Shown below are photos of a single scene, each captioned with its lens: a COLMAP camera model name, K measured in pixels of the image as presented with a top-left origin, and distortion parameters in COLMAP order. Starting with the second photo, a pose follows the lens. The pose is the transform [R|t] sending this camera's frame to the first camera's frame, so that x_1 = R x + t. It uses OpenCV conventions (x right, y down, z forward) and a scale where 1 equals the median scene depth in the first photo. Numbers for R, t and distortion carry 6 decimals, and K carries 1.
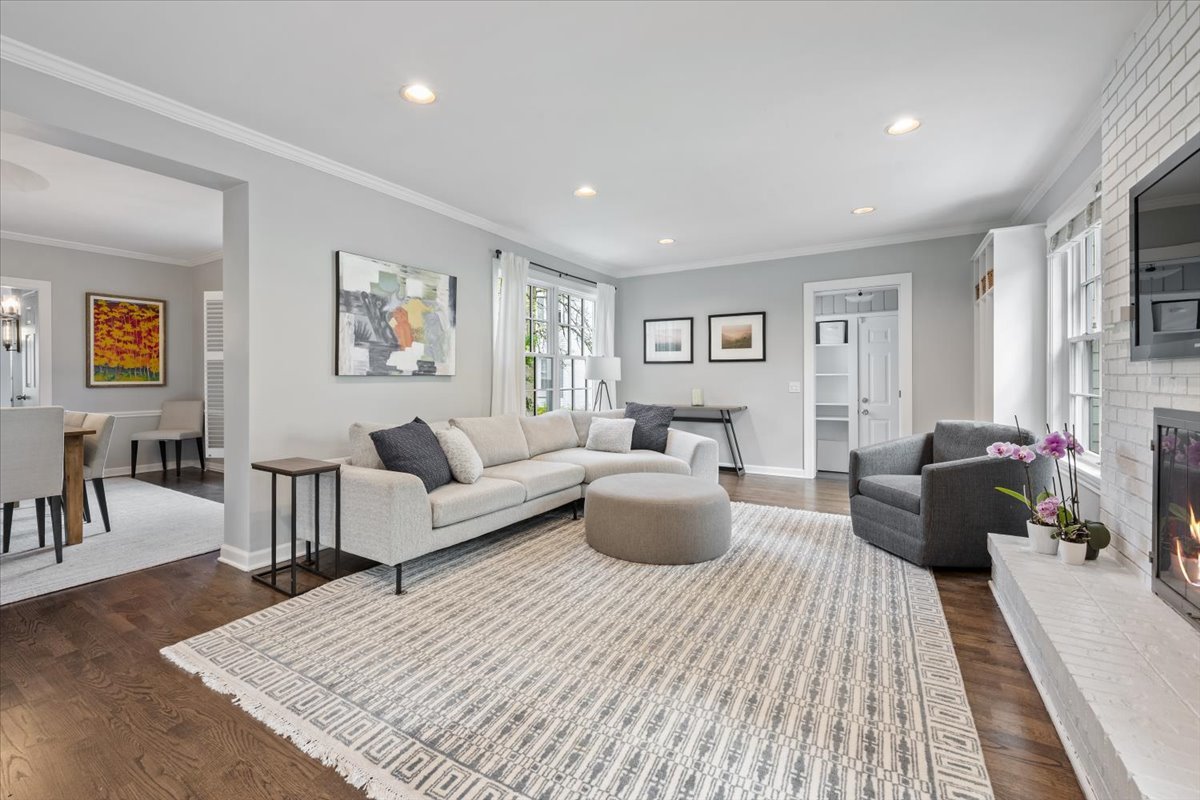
lens RADIAL K [[513.8, 0, 578.4], [0, 513.8, 381.9], [0, 0, 1]] dist [-0.004682, -0.000037]
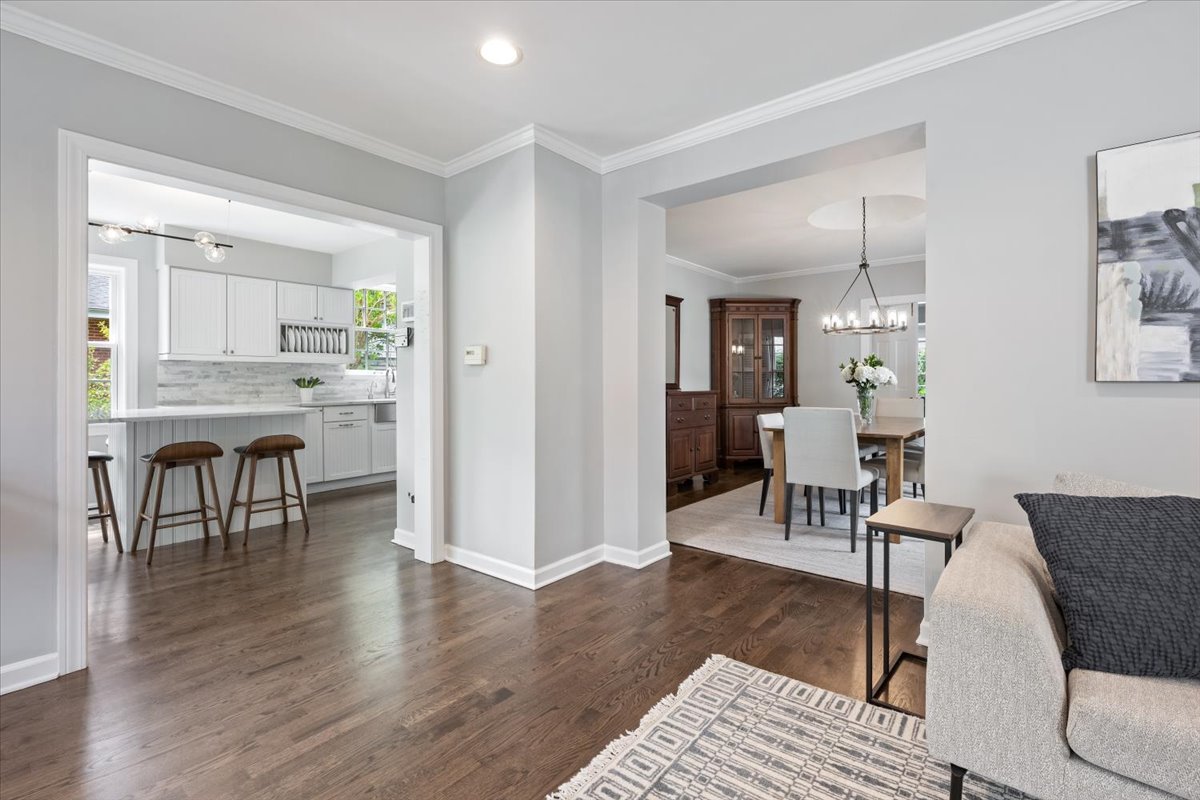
lens RADIAL K [[530.1, 0, 623.0], [0, 530.1, 381.1], [0, 0, 1]] dist [-0.014055, 0.000051]
pose [[-0.119913, 0.003547, -0.992778, 0.086758], [-0.006580, 0.999969, 0.004367, -0.007154], [0.992763, 0.007056, -0.119886, 0.339513]]
